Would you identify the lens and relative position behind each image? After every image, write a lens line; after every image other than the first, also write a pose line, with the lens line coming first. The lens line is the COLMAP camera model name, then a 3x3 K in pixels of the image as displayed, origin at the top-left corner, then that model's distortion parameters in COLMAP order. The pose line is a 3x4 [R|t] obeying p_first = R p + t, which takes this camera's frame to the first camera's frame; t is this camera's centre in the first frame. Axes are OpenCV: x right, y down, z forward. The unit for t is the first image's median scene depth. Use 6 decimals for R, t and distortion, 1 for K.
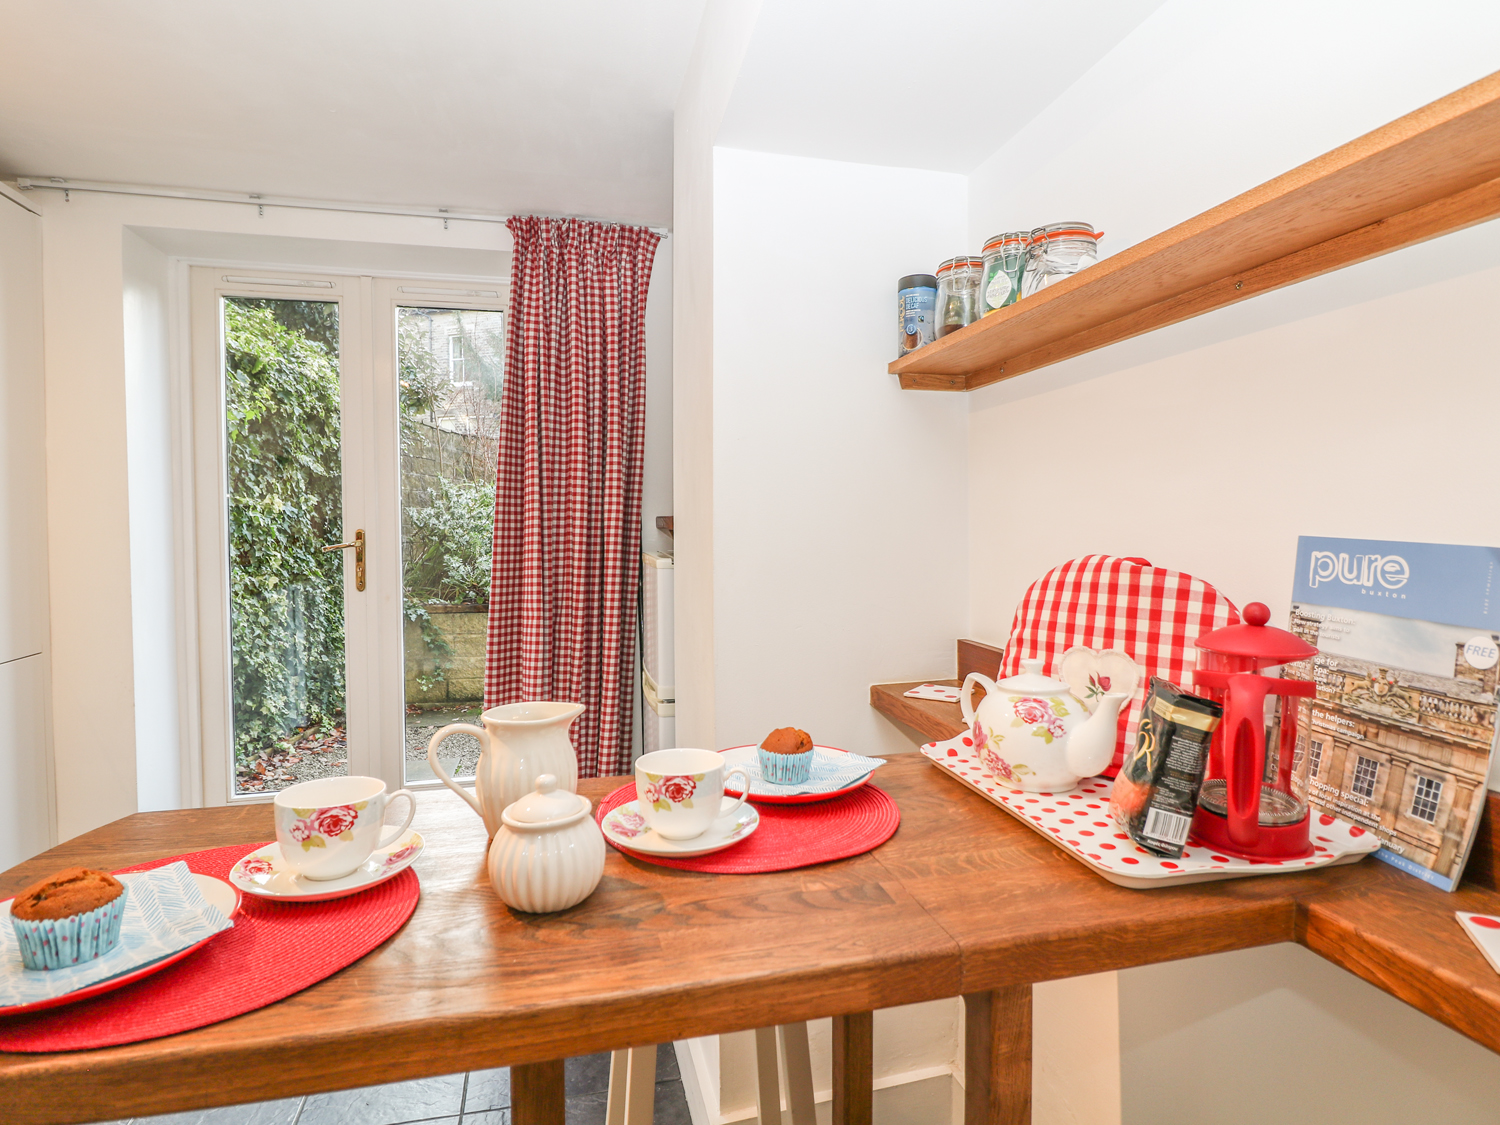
lens RADIAL K [[809.0, 0, 750.8], [0, 809.0, 545.4], [0, 0, 1]] dist [0.001128, -0.017554]
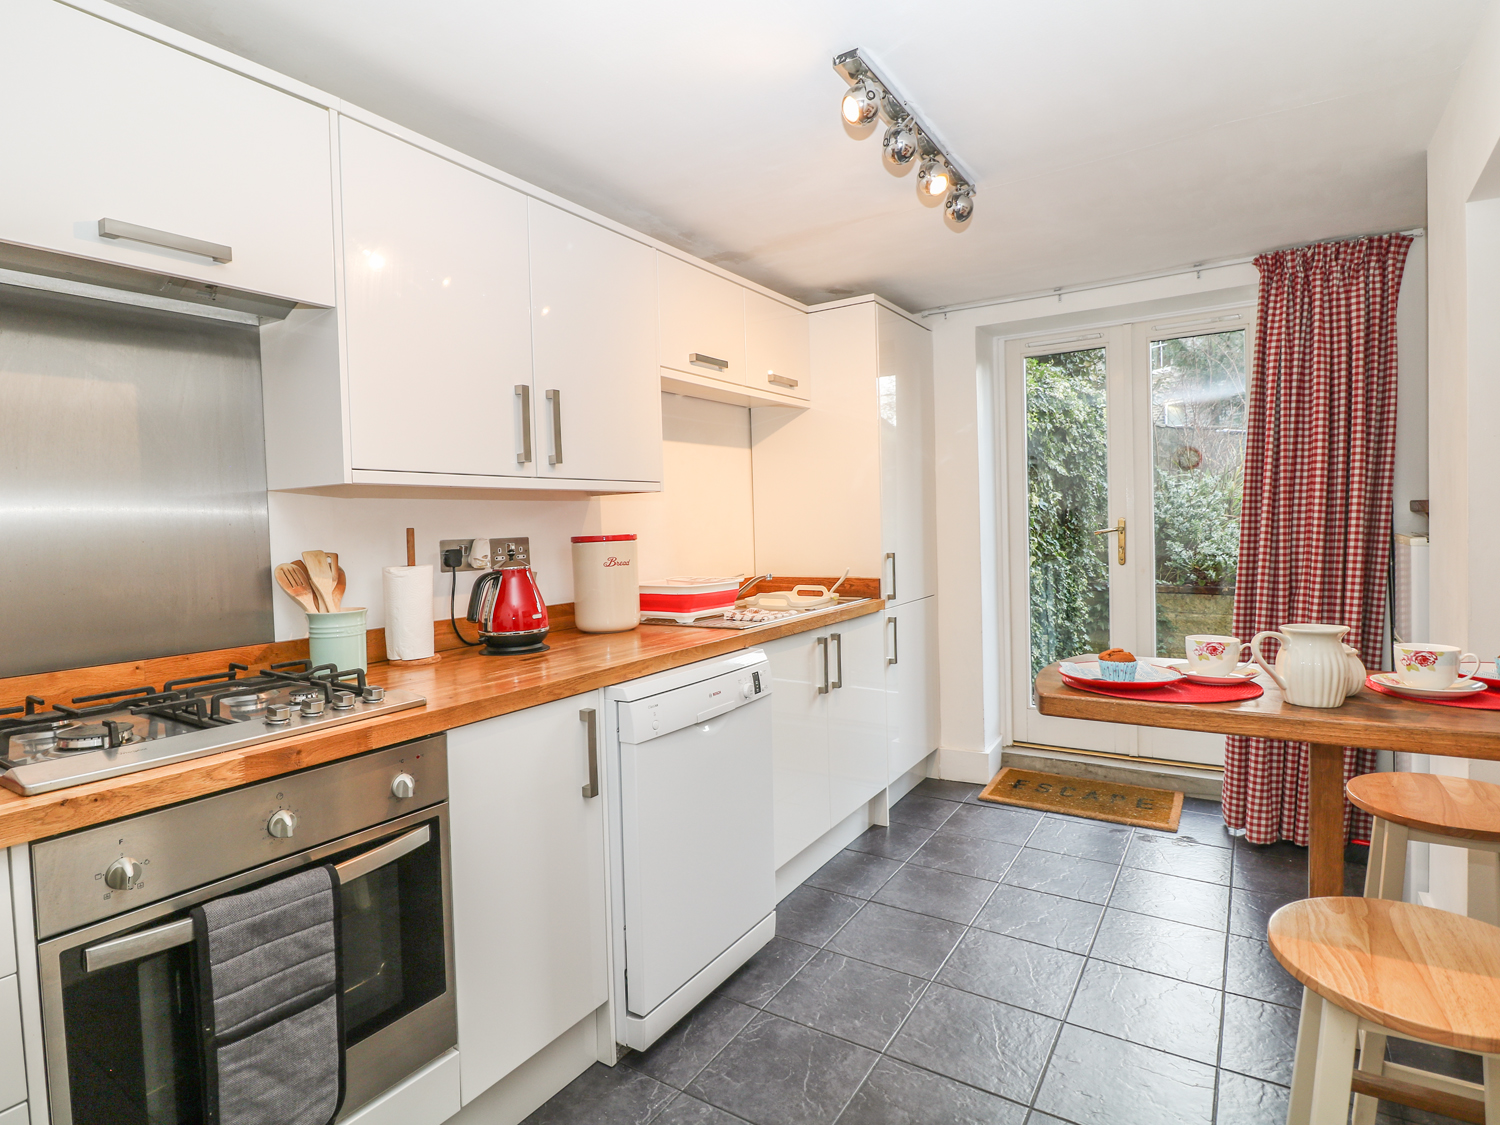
lens RADIAL K [[794.8, 0, 749.6], [0, 794.8, 545.6], [0, 0, 1]] dist [0.001119, -0.017130]
pose [[0.687604, 0.006607, -0.726056, 0.044043], [0.002645, 0.999929, 0.011605, 0.010399], [0.726081, -0.009900, 0.687537, -0.381469]]
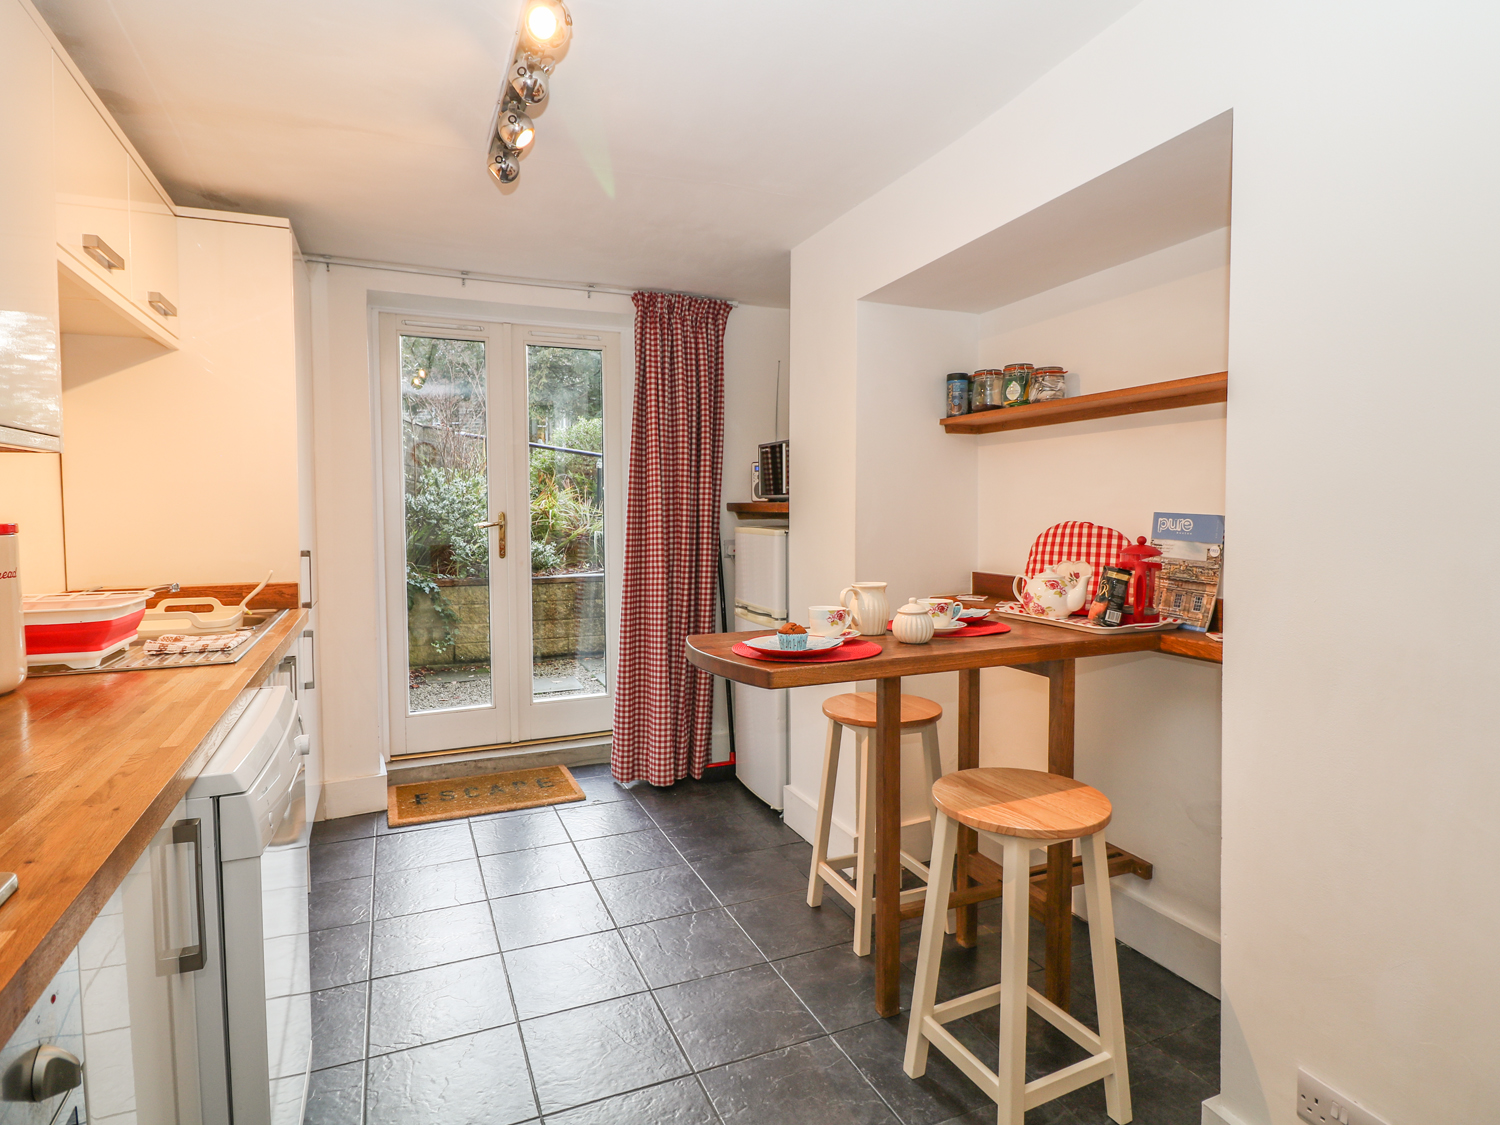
lens RADIAL K [[809.0, 0, 750.8], [0, 809.0, 545.4], [0, 0, 1]] dist [0.001128, -0.017554]
pose [[0.985225, -0.007260, 0.171113, -0.359077], [0.004148, 0.999820, 0.018538, 0.014414], [-0.171217, -0.017554, 0.985077, -0.460416]]
